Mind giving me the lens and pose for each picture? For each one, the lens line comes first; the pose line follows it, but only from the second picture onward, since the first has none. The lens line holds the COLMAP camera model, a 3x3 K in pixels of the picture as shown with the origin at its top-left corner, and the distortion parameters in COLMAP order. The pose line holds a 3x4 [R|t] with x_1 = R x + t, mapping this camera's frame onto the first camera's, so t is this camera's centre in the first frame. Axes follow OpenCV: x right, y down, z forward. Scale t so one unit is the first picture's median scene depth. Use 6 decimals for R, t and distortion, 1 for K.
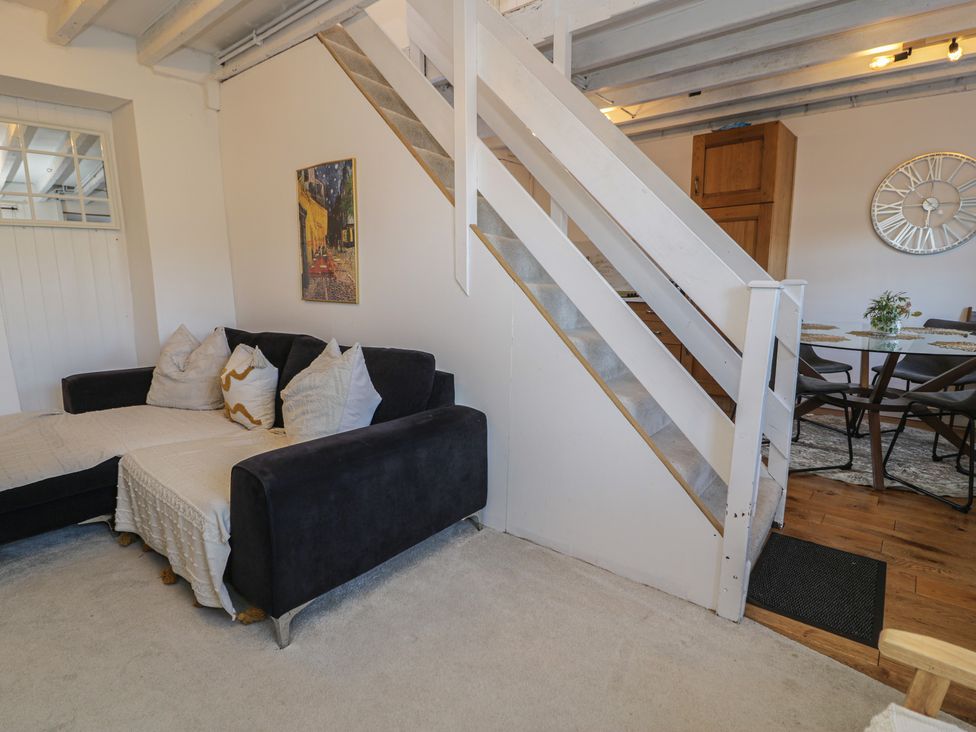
lens RADIAL K [[513.3, 0, 488.0], [0, 513.3, 366.0], [0, 0, 1]] dist [-0.001504, -0.010685]
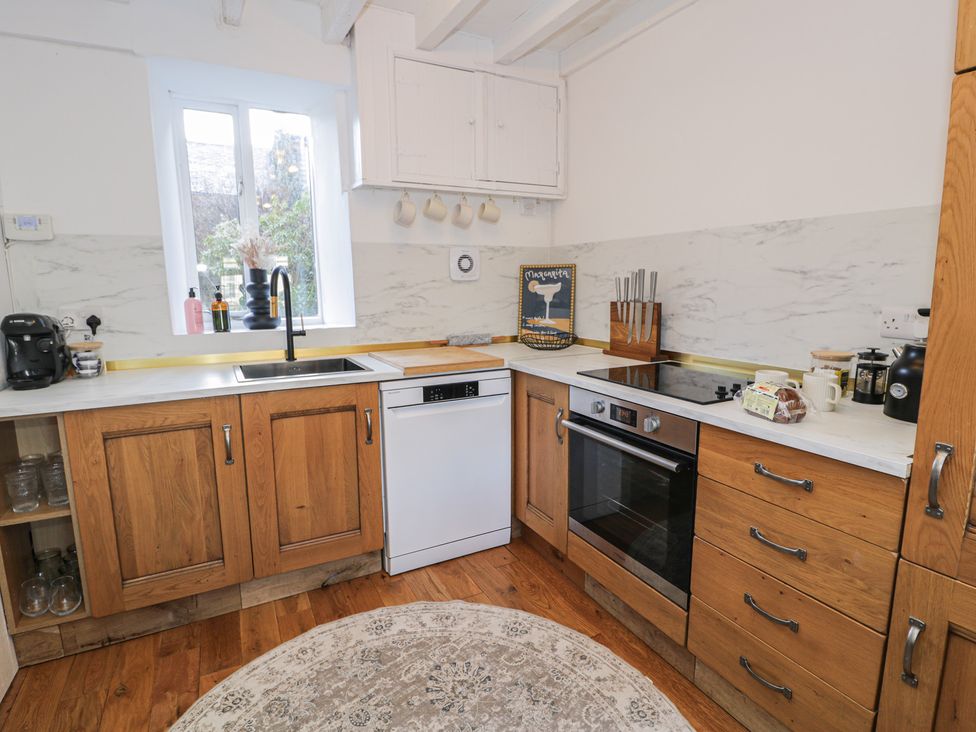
lens RADIAL K [[517.9, 0, 484.7], [0, 517.9, 367.0], [0, 0, 1]] dist [0.003143, -0.015287]
pose [[0.927016, 0.055307, -0.370920, 0.391008], [-0.059355, 0.998237, 0.000502, -0.220887], [0.370294, 0.021551, 0.928665, 0.961249]]
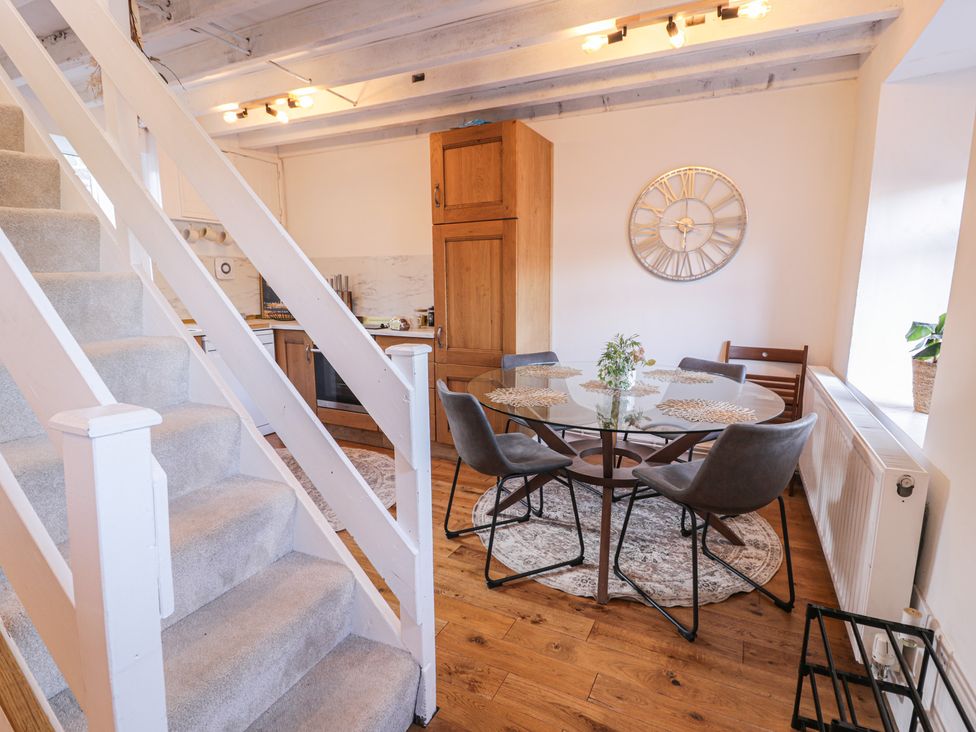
lens RADIAL K [[517.9, 0, 484.7], [0, 517.9, 367.0], [0, 0, 1]] dist [0.003143, -0.015287]
pose [[0.972246, -0.033879, 0.231495, 0.366510], [0.036800, 0.999288, -0.008312, -0.090655], [-0.231049, 0.016600, 0.972800, 0.244985]]
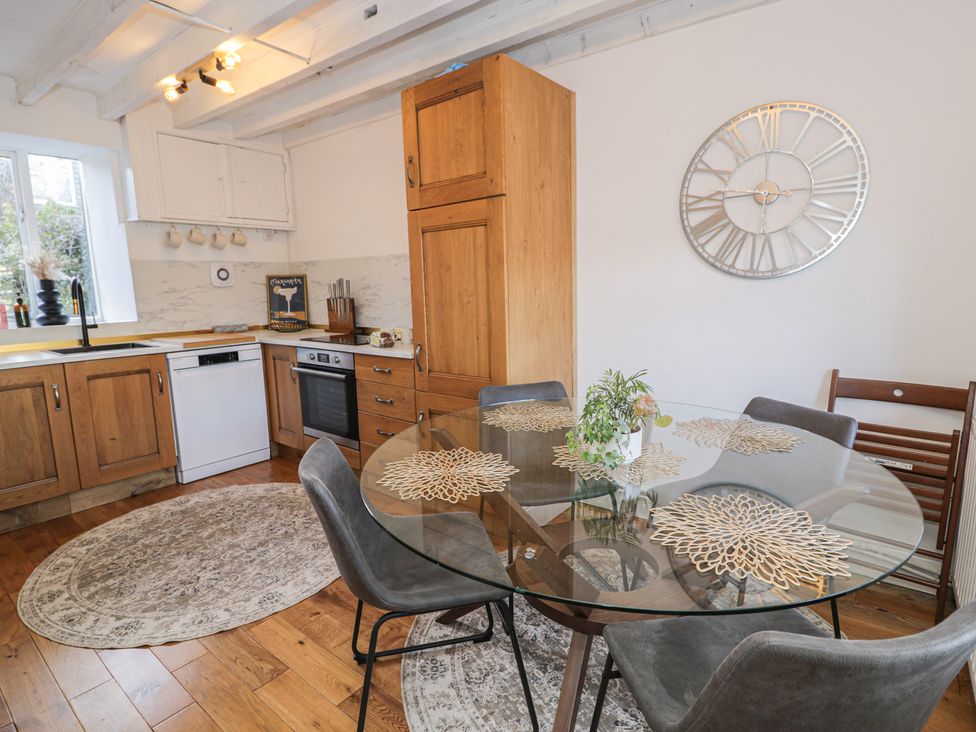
lens RADIAL K [[517.9, 0, 484.7], [0, 517.9, 367.0], [0, 0, 1]] dist [0.003143, -0.015287]
pose [[0.999276, -0.021071, 0.031687, 0.614051], [0.021568, 0.999648, -0.015429, -0.136663], [-0.031351, 0.016101, 0.999379, 0.491823]]
